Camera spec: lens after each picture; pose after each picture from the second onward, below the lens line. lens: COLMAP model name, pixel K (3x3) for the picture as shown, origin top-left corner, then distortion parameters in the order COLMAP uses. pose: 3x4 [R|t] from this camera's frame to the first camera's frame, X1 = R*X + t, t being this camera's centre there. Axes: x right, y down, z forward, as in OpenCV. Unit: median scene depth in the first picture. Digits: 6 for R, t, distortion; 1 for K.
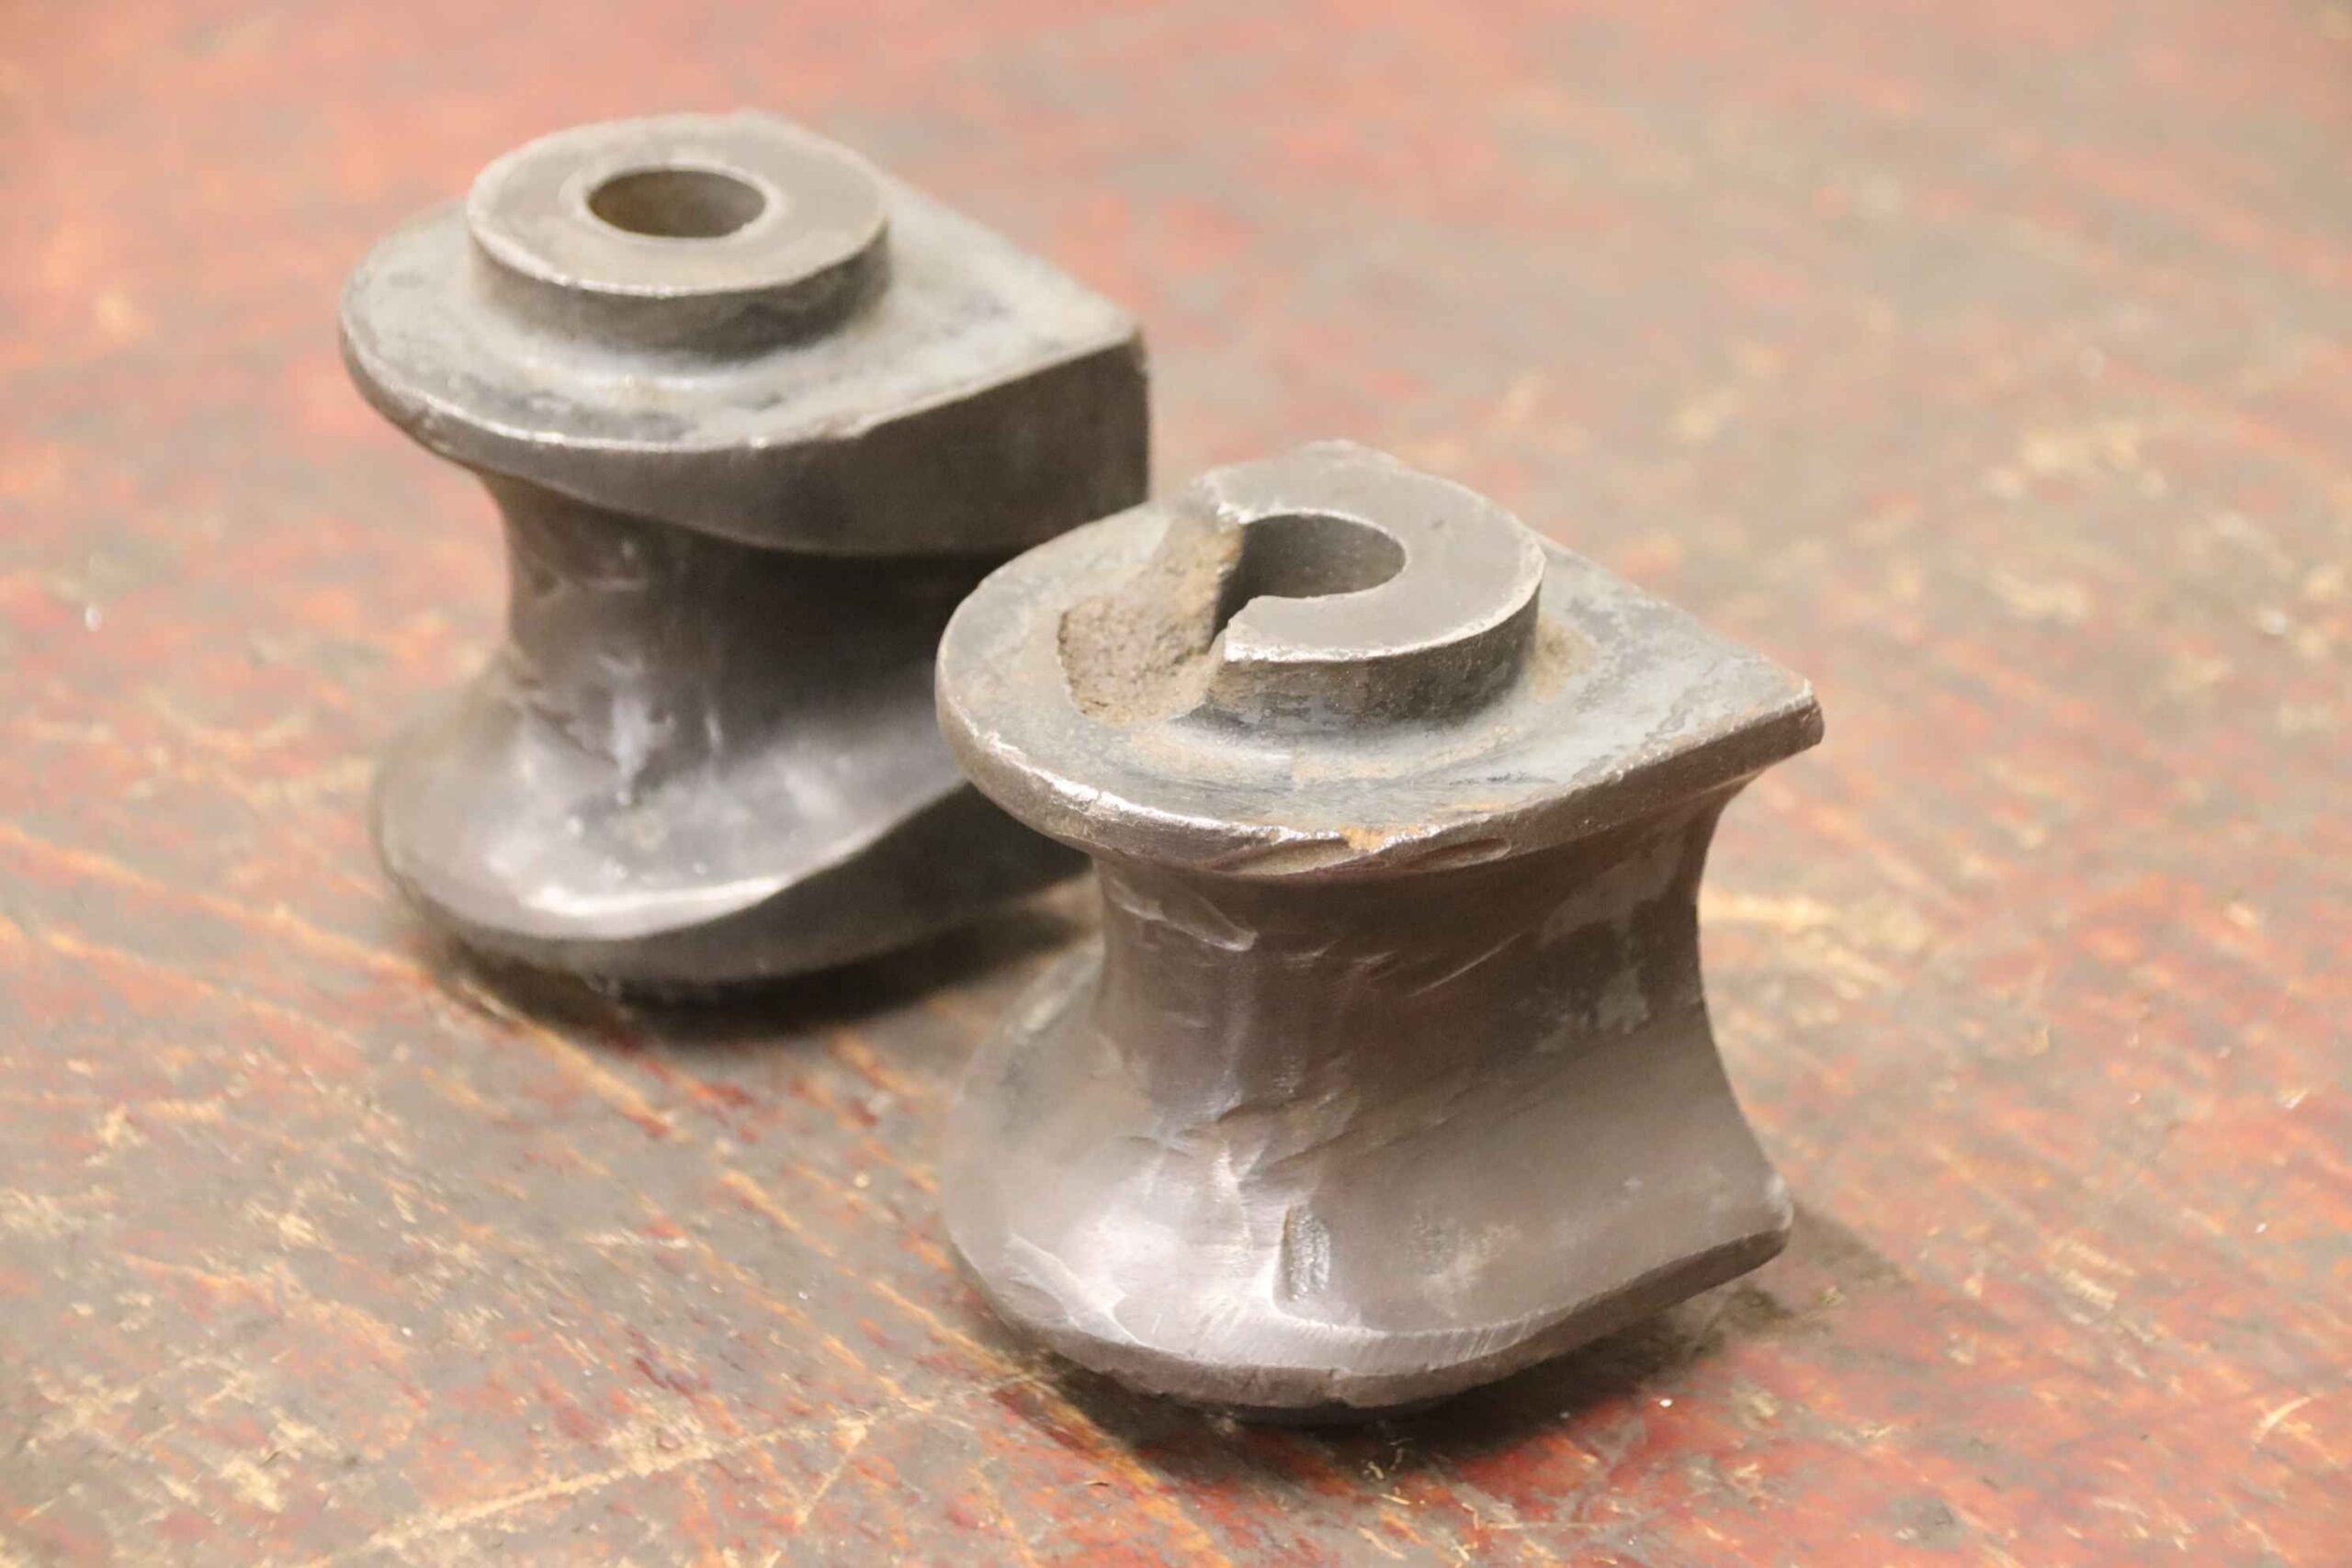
lens RADIAL K [[7550.5, 0, 1185.3], [0, 7550.5, 783.9], [0, 0, 1]] dist [0.308988, 0.000000]
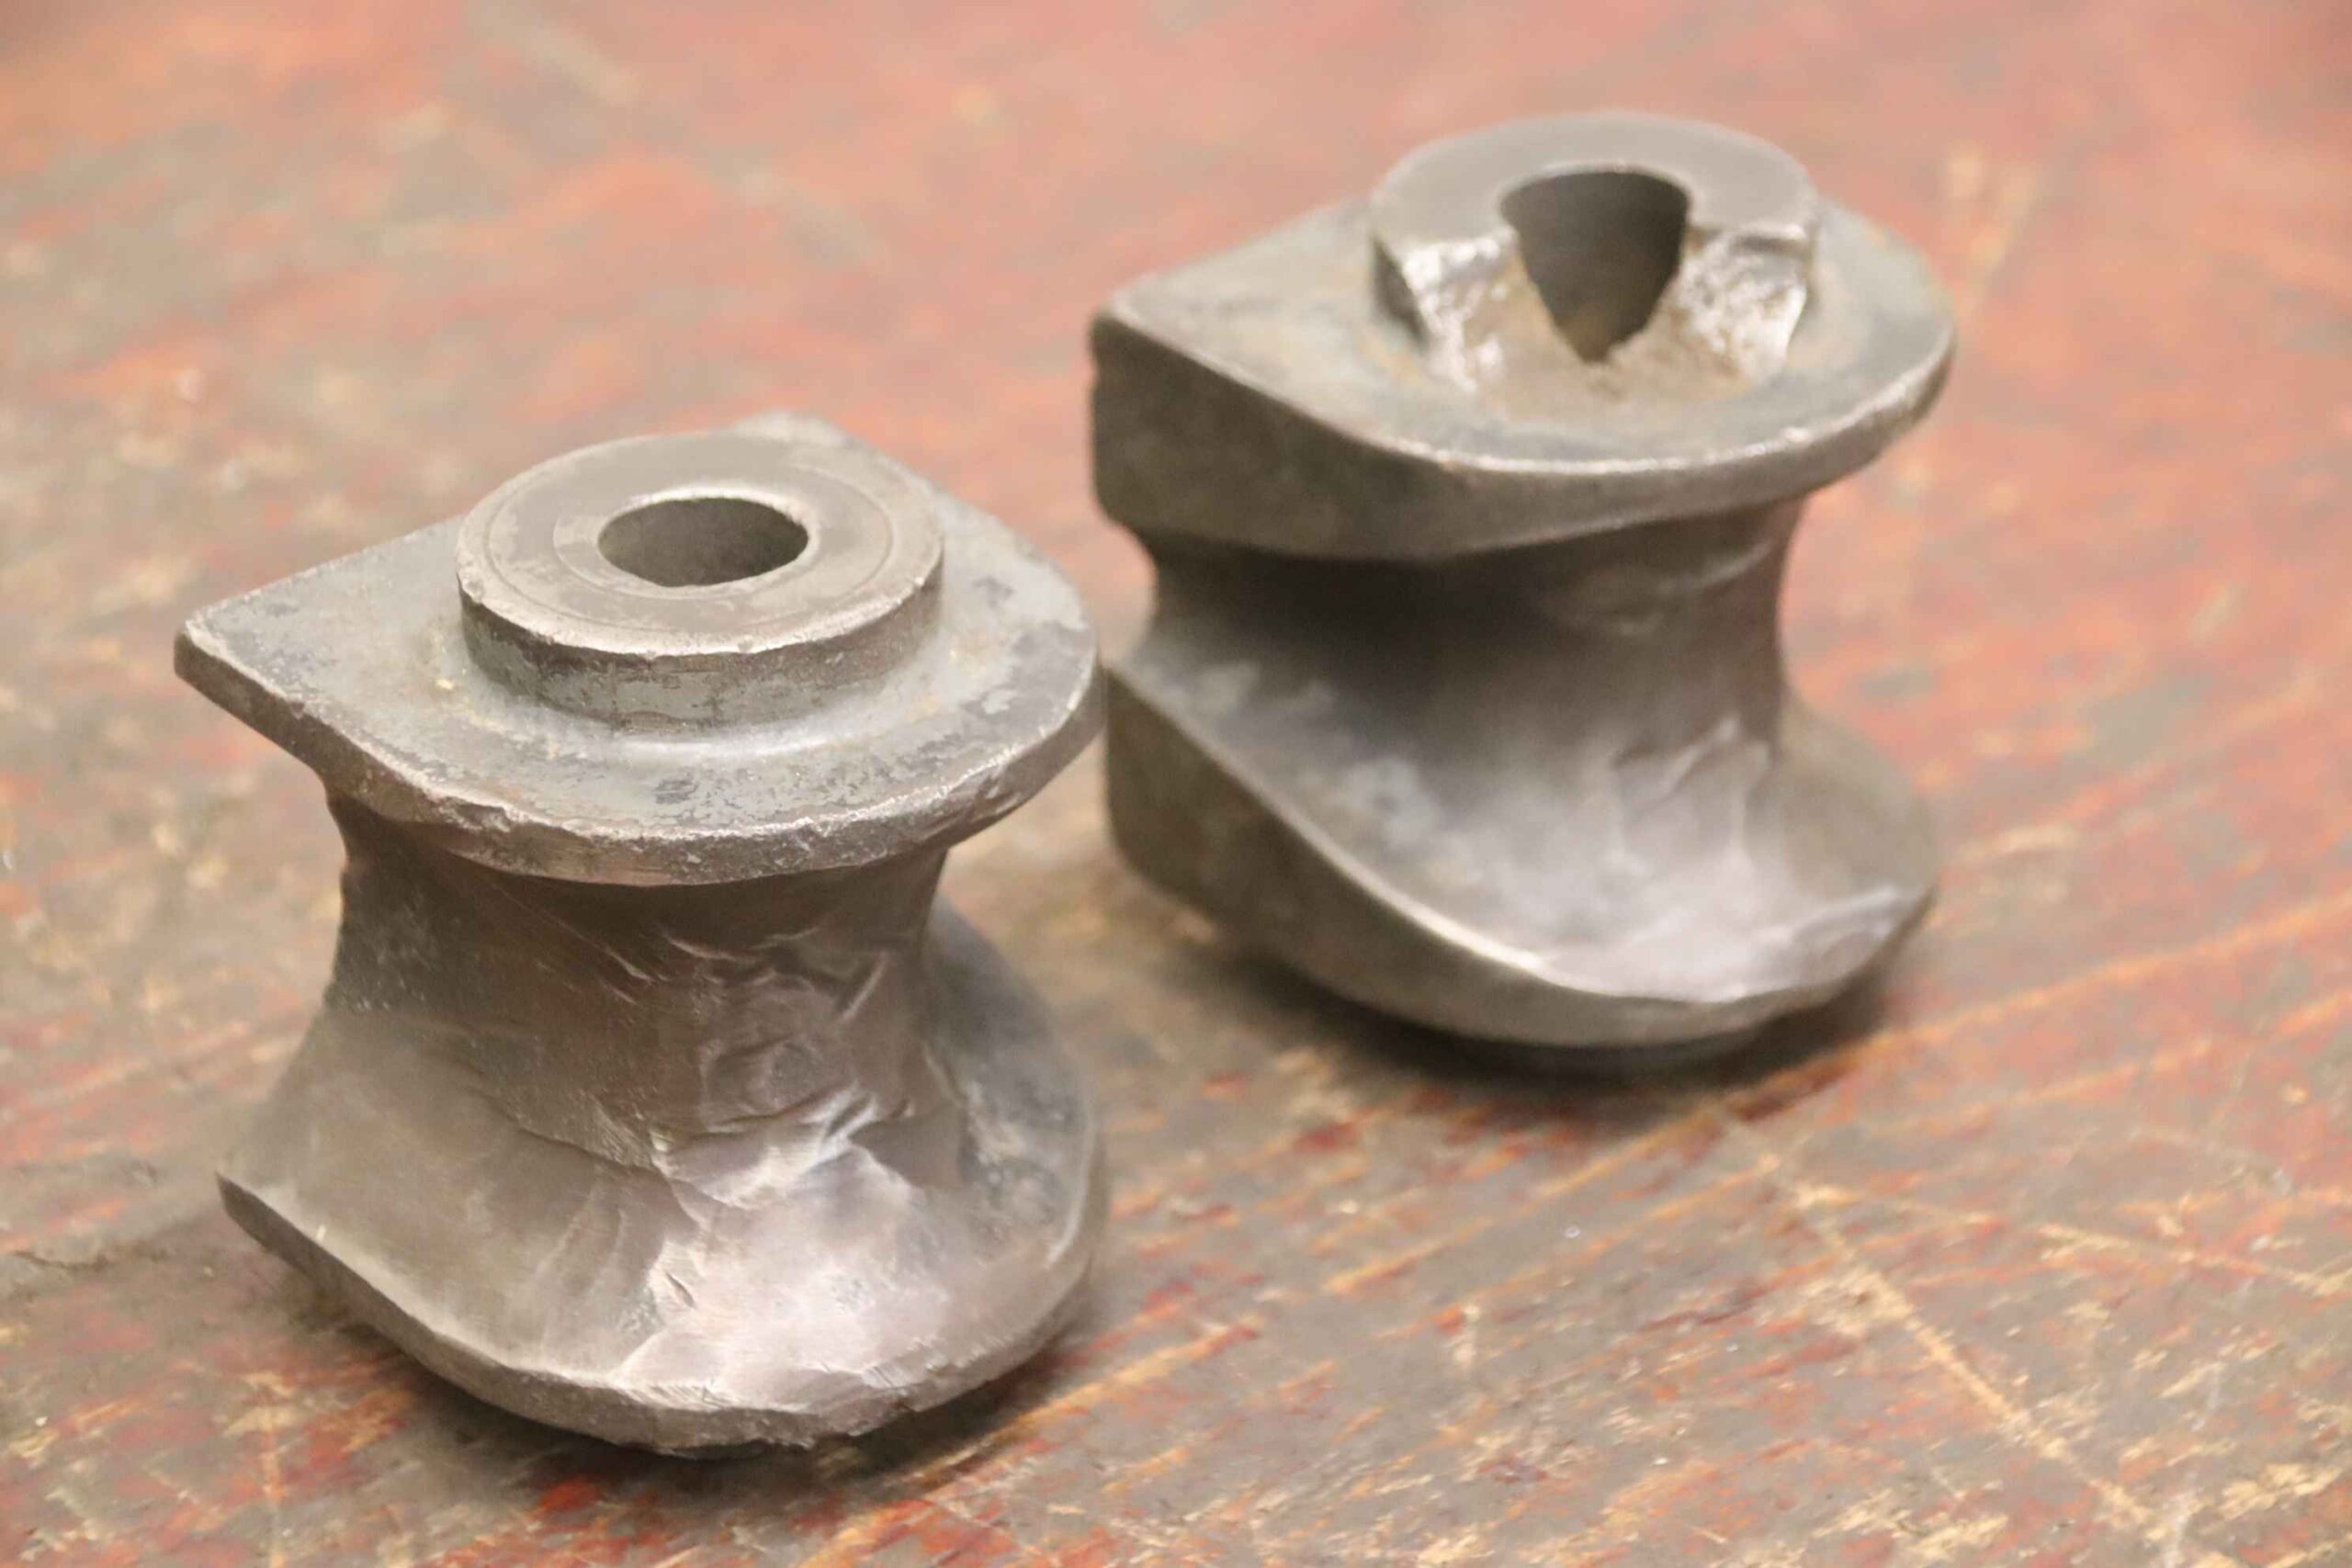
lens RADIAL K [[8063.6, 0, 1184.4], [0, 8063.6, 786.5], [0, 0, 1]] dist [0.439544, 0.000000]
pose [[-0.012463, -0.482892, 0.875591, -0.947083], [0.494120, 0.758299, 0.425239, -0.448195], [-0.869304, 0.437947, 0.229156, 0.807357]]
